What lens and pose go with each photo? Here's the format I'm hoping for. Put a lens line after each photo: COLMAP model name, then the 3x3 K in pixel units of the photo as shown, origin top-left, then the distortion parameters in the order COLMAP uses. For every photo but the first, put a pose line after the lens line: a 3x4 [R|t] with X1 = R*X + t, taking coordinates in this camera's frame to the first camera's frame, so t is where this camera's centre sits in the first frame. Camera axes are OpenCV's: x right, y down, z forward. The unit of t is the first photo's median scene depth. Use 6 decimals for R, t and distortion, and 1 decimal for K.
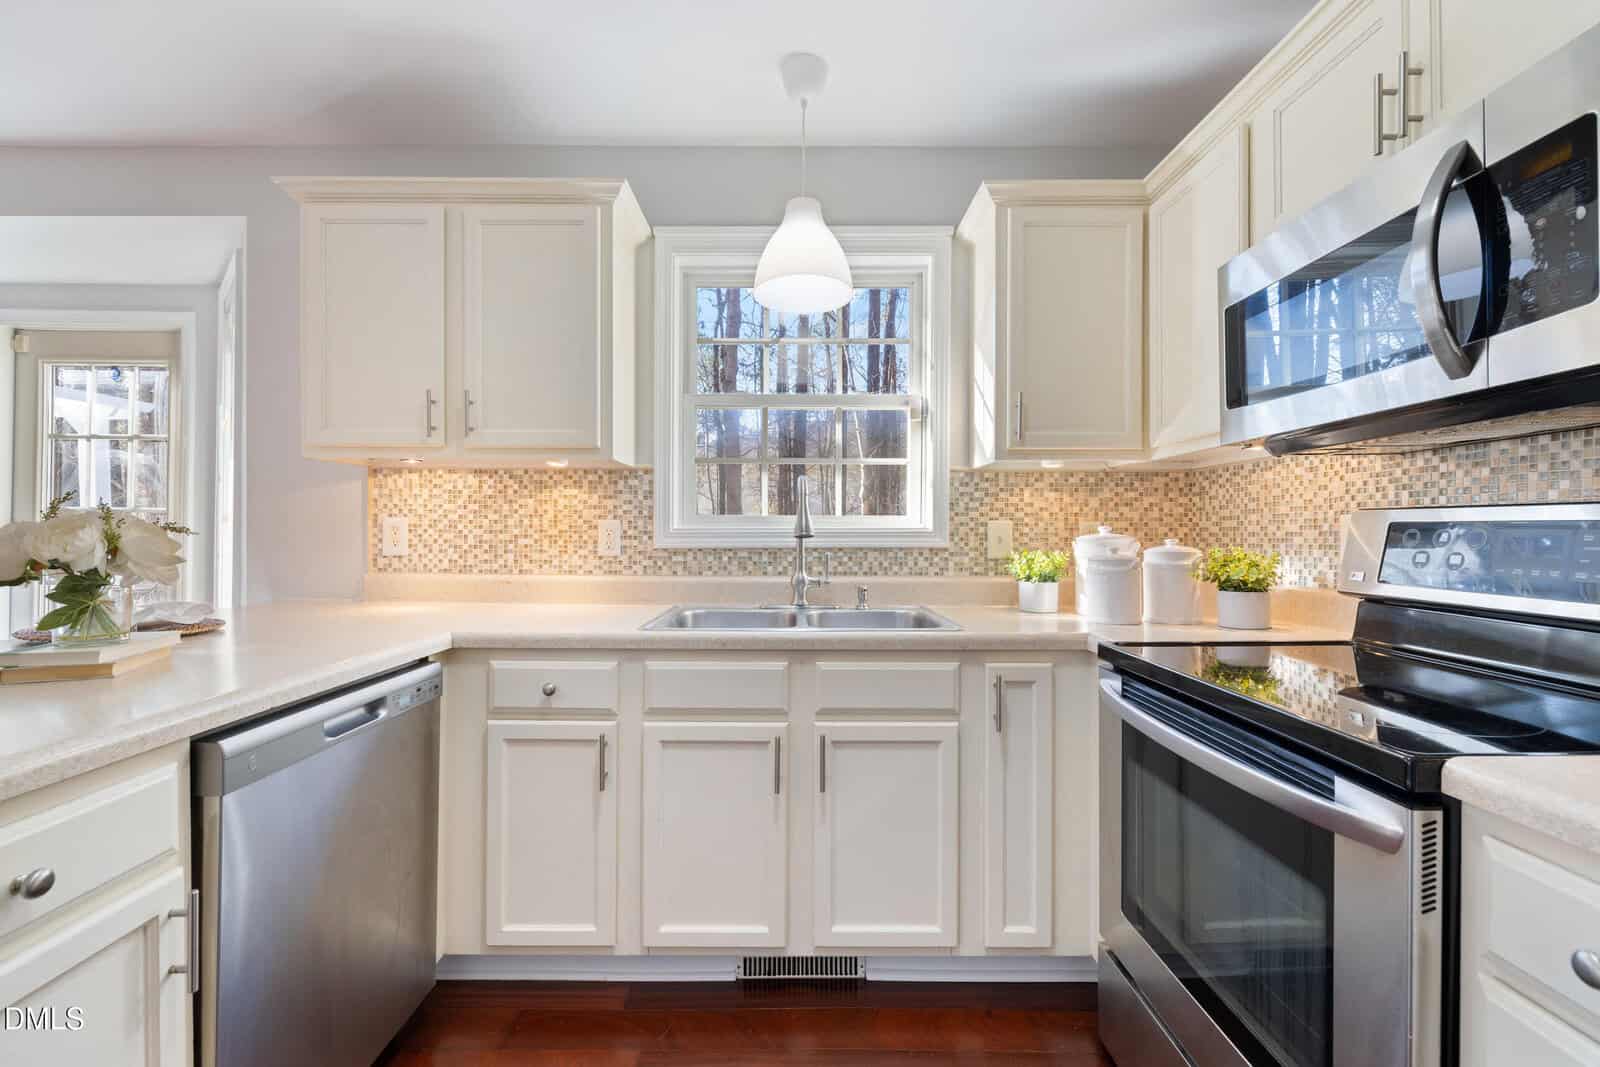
lens RADIAL K [[672.7, 0, 800.5], [0, 672.7, 529.8], [0, 0, 1]] dist [0.003472, 0.000424]
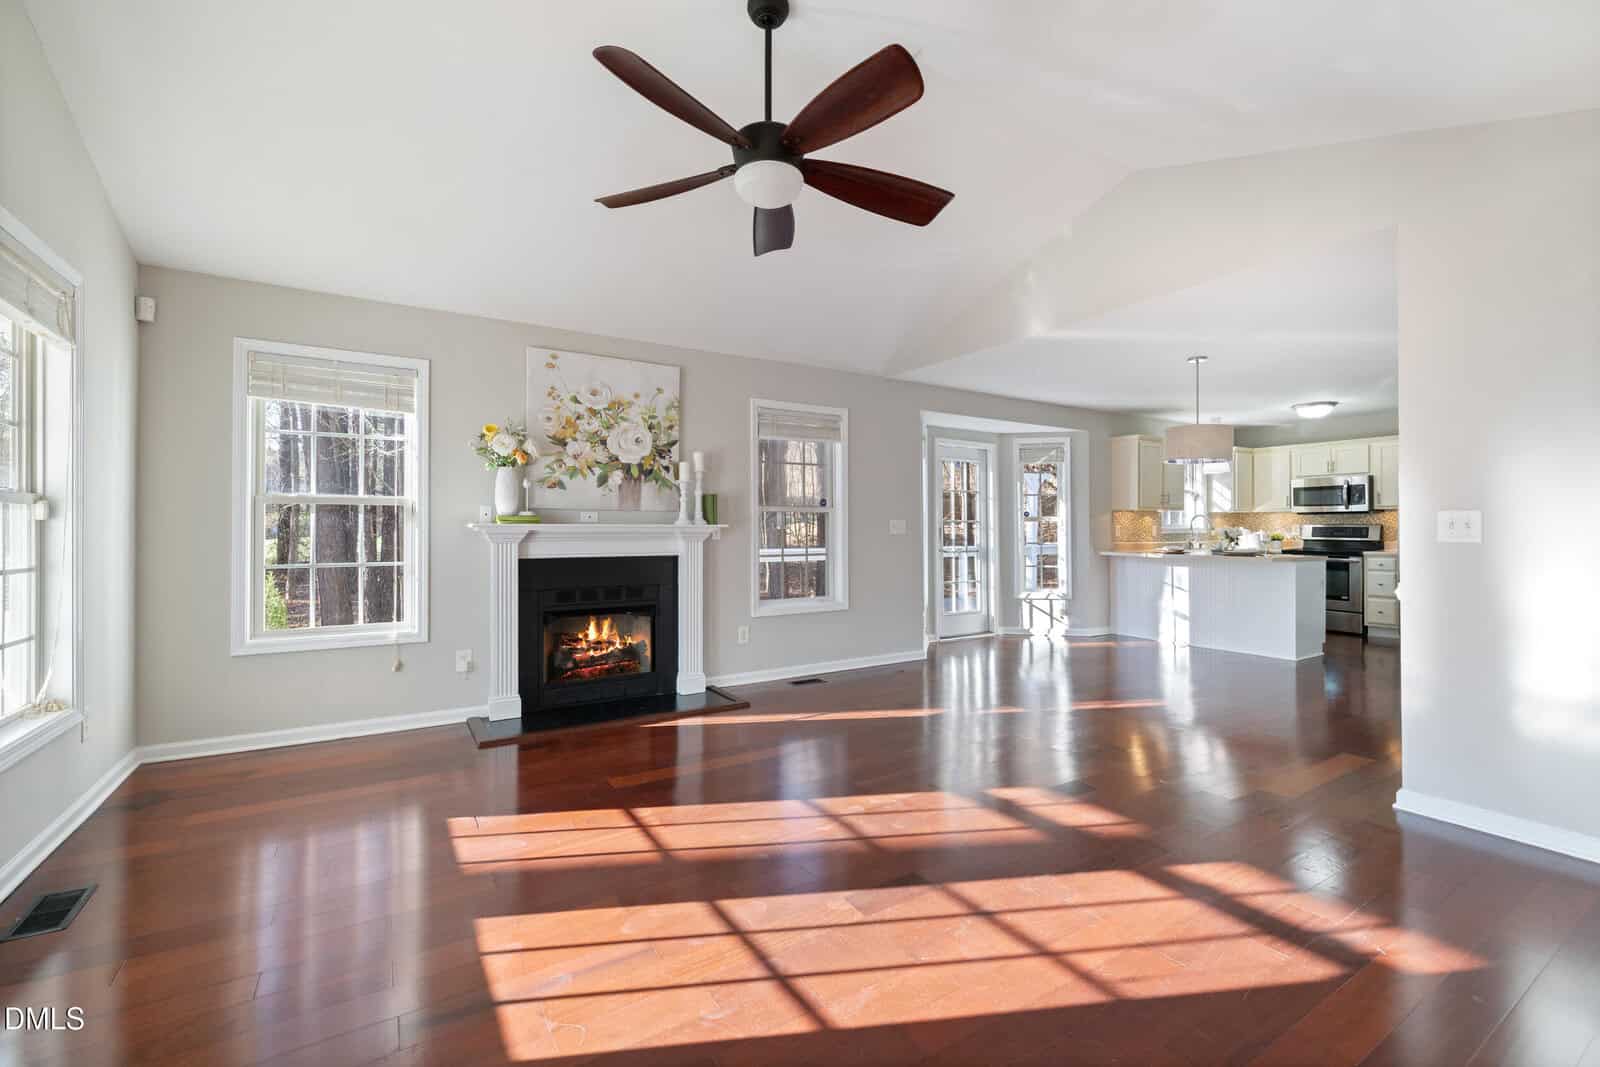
lens RADIAL K [[672.7, 0, 797.7], [0, 672.7, 528.9], [0, 0, 1]] dist [0.003472, 0.000424]
pose [[0.852026, -0.006491, 0.523459, -4.733403], [0.007166, 0.999974, 0.000735, -0.017195], [-0.523450, 0.003125, 0.852051, -1.276844]]
